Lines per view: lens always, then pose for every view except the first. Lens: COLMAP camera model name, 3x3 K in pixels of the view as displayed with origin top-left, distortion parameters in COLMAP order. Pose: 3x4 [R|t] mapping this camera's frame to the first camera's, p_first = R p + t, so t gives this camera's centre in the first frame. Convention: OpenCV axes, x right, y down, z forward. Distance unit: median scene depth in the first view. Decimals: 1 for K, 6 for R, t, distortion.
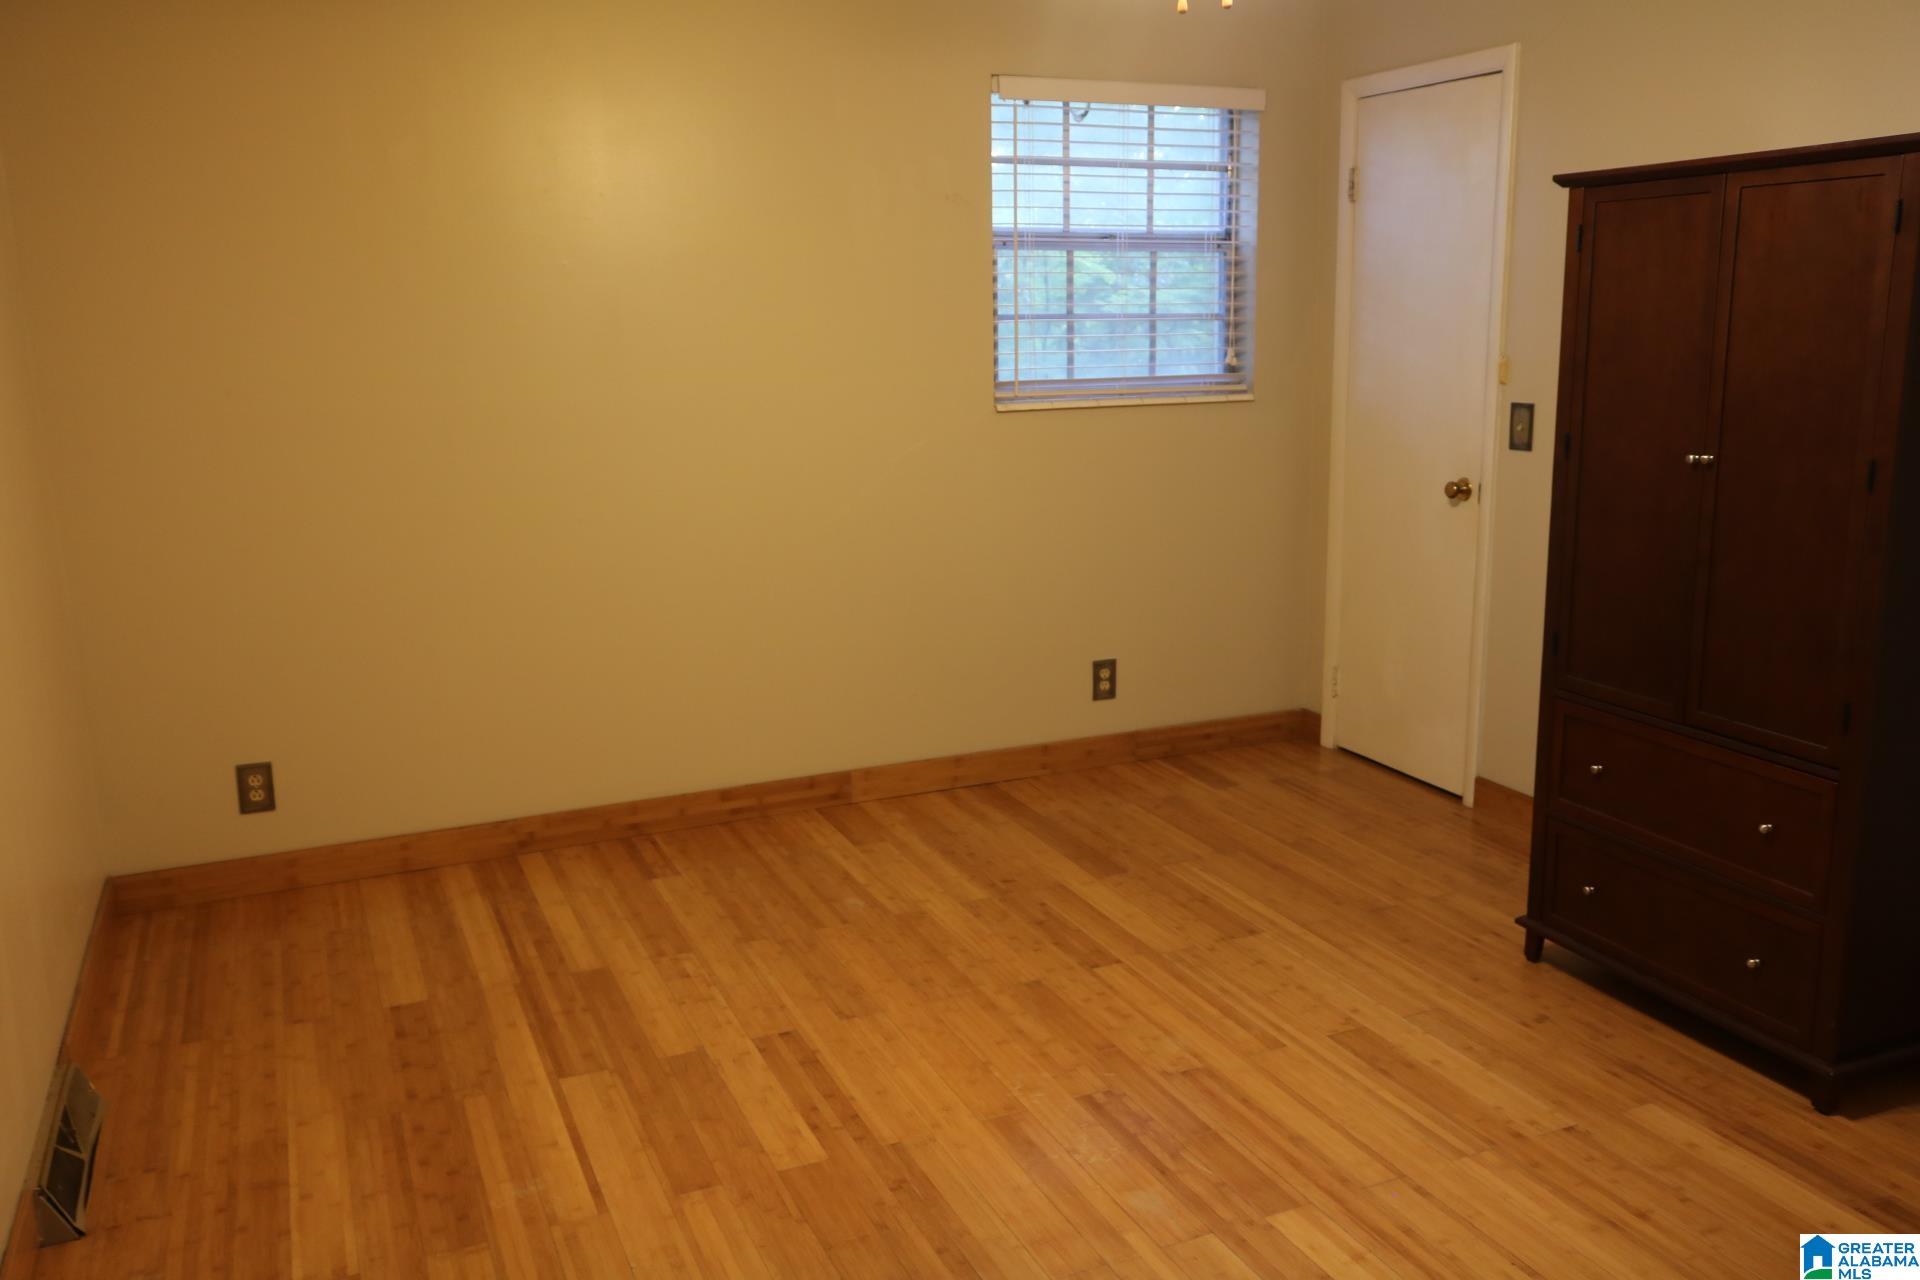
lens RADIAL K [[1557.5, 0, 964.6], [0, 1557.5, 642.1], [0, 0, 1]] dist [-0.005884, 0.017323]
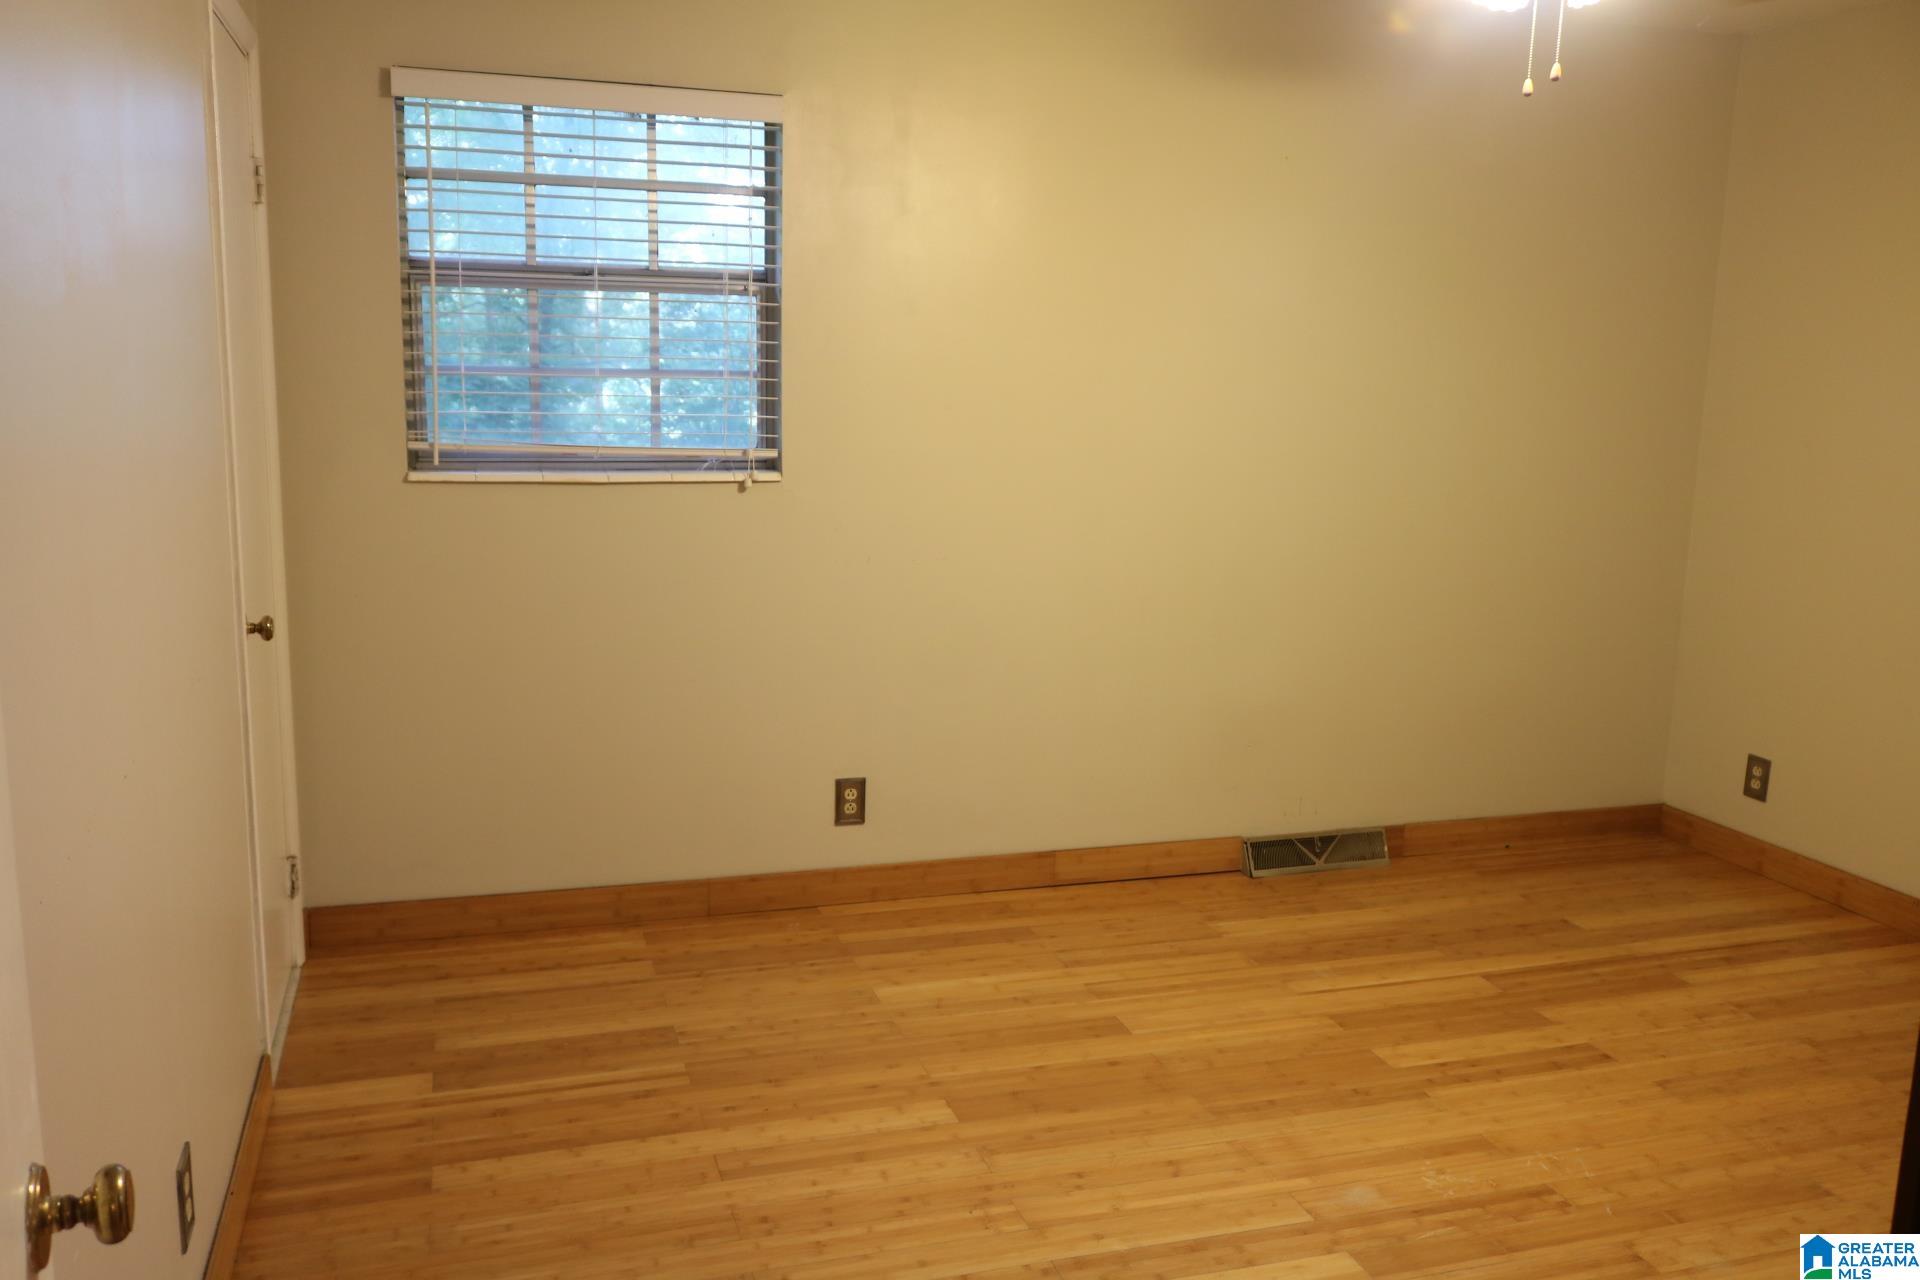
lens RADIAL K [[1557.5, 0, 964.6], [0, 1557.5, 642.1], [0, 0, 1]] dist [-0.005884, 0.017323]
pose [[-0.111690, 0.191494, -0.975118, 0.946681], [-0.233271, 0.948787, 0.213042, -0.147724], [0.965976, 0.251262, -0.061300, 0.580715]]
